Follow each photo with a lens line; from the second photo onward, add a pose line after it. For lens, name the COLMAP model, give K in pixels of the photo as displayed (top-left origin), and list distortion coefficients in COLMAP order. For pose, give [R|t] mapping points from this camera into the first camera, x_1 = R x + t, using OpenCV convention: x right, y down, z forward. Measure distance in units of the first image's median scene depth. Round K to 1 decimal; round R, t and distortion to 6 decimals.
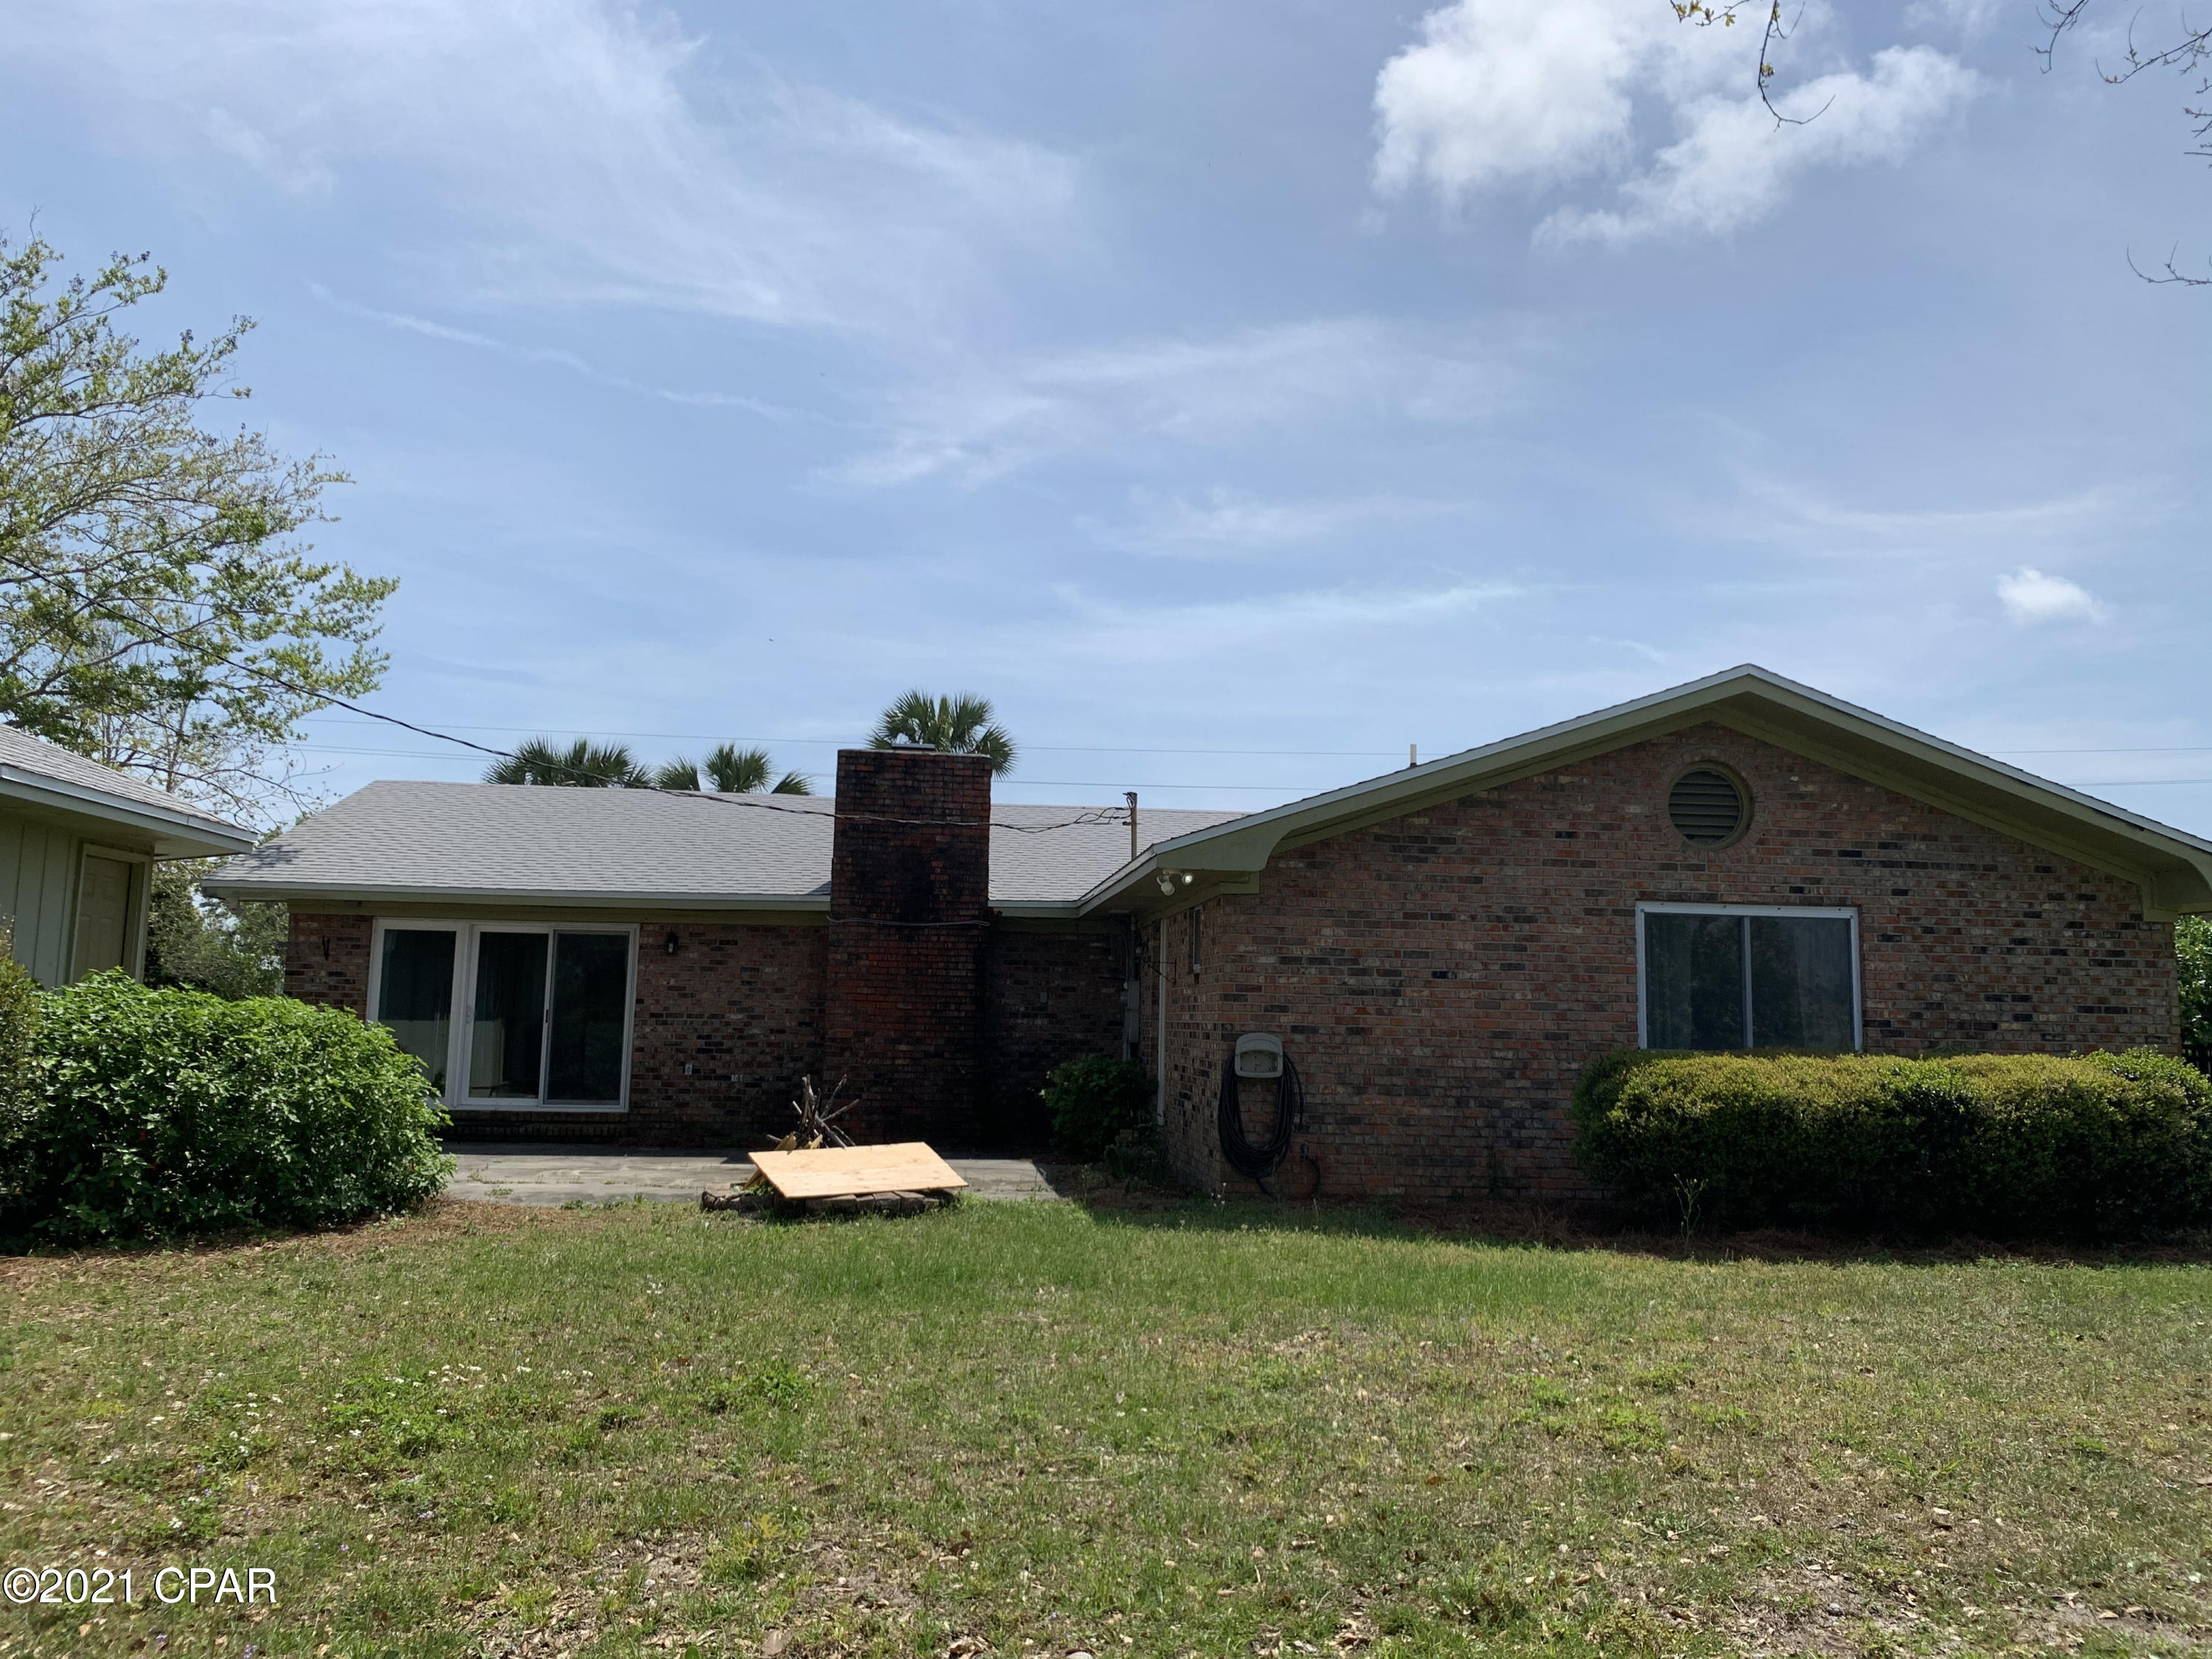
lens RADIAL K [[1649.9, 0, 1106.0], [0, 1649.9, 829.5], [0, 0, 1]] dist [0.185708, -0.377770]
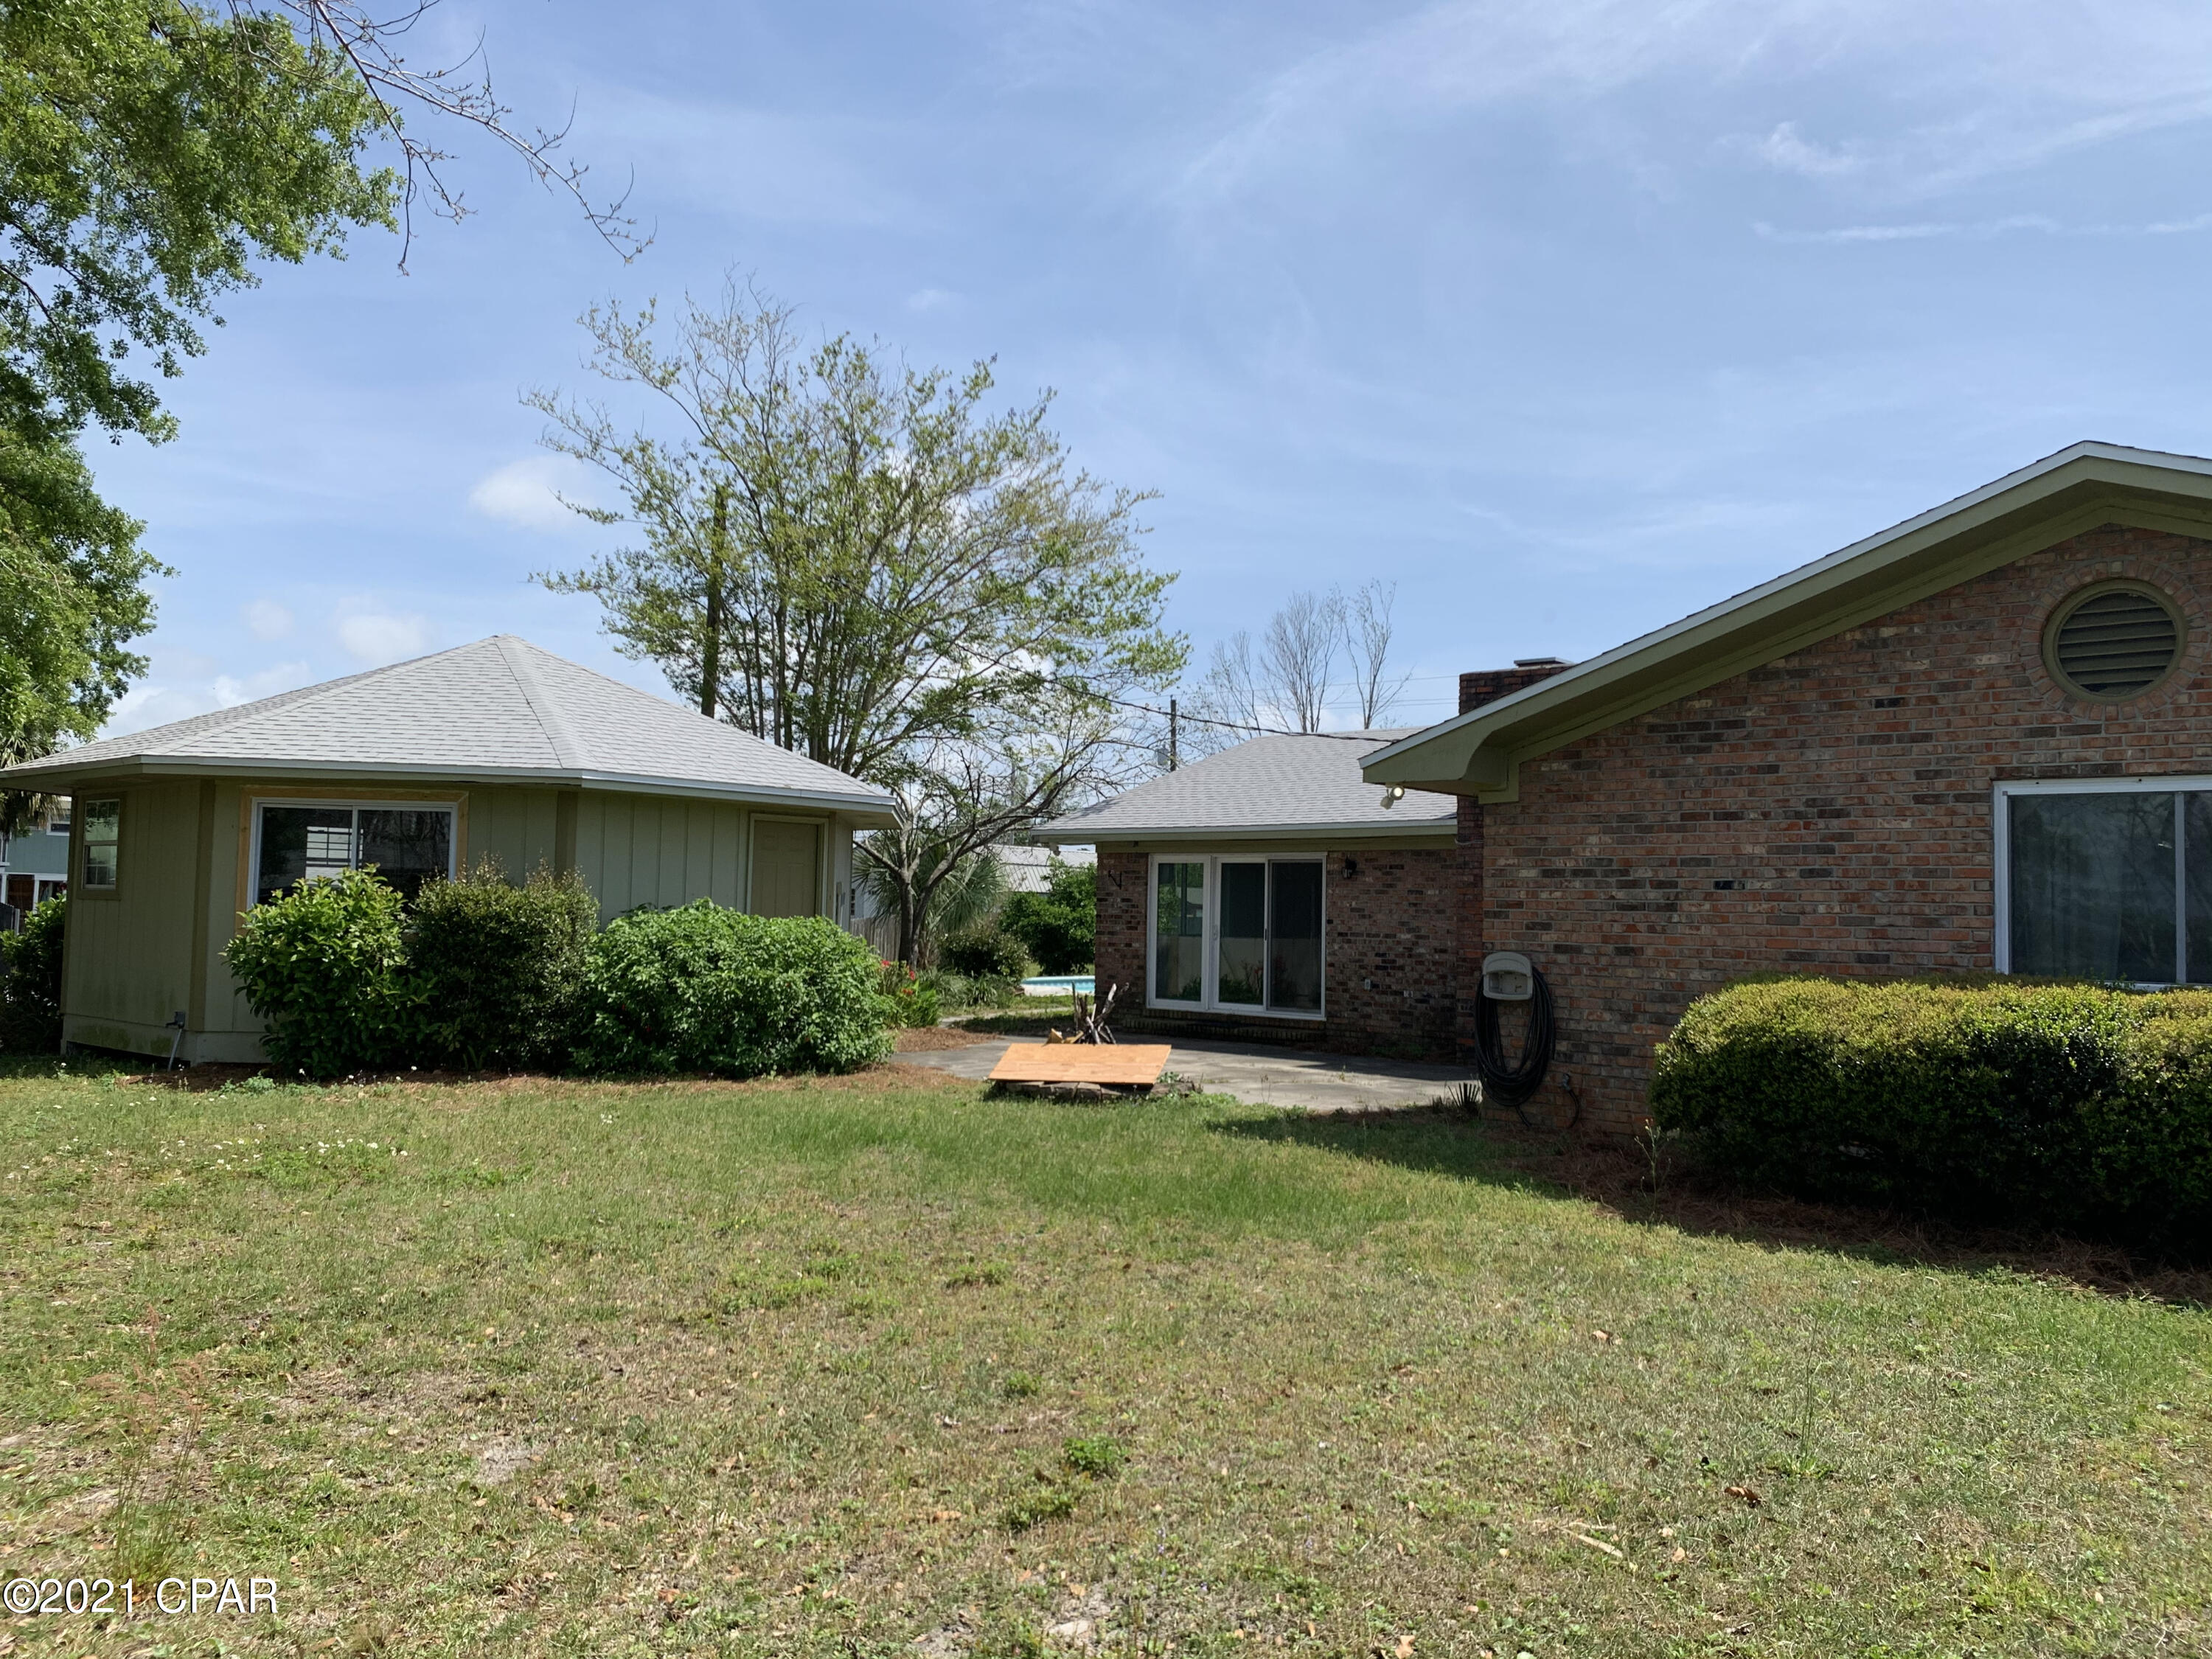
lens RADIAL K [[1678.0, 0, 1106.0], [0, 1678.0, 829.5], [0, 0, 1]] dist [0.040041, -0.058679]
pose [[0.681889, -0.043700, -0.730149, 0.605040], [0.075215, 0.997111, 0.010566, 0.026653], [0.727578, -0.062123, 0.683206, 0.192067]]
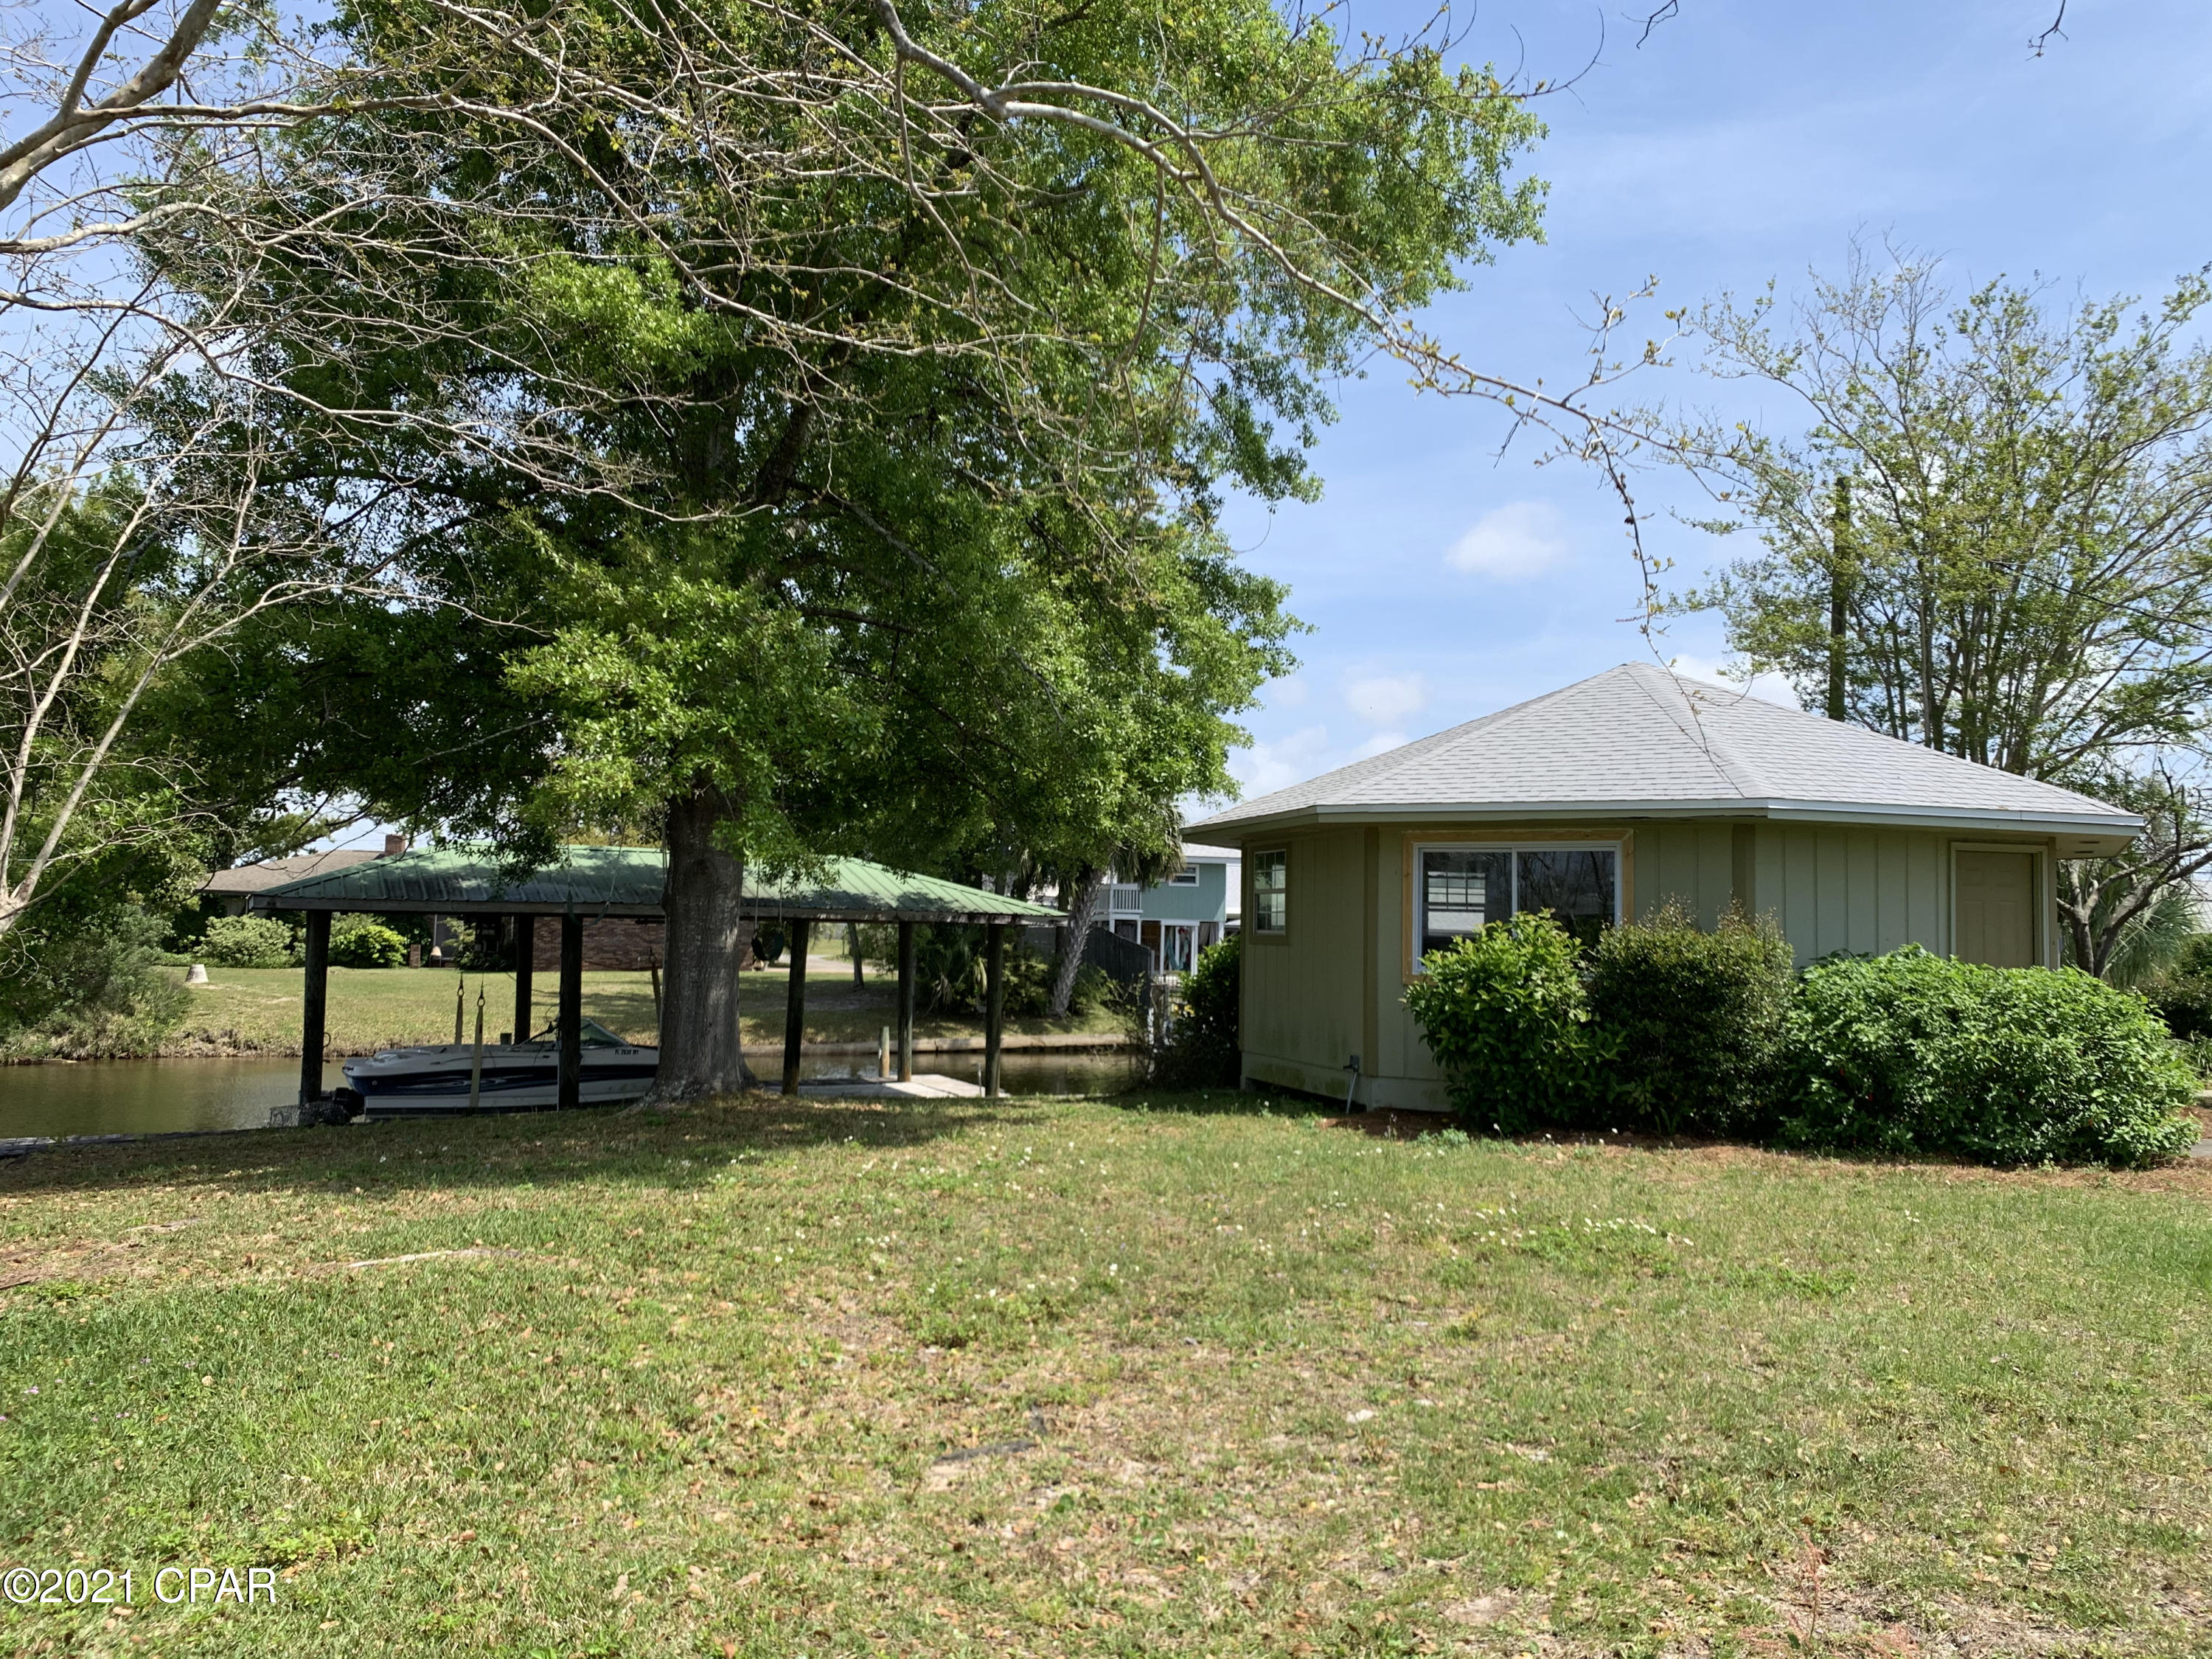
lens RADIAL K [[1705.5, 0, 1106.0], [0, 1705.5, 829.5], [0, 0, 1]] dist [-0.003614, -0.000740]
pose [[0.163900, -0.078123, -0.983379, 0.467885], [0.093044, 0.993639, -0.063431, 0.017655], [0.982079, -0.081101, 0.170126, 0.150281]]
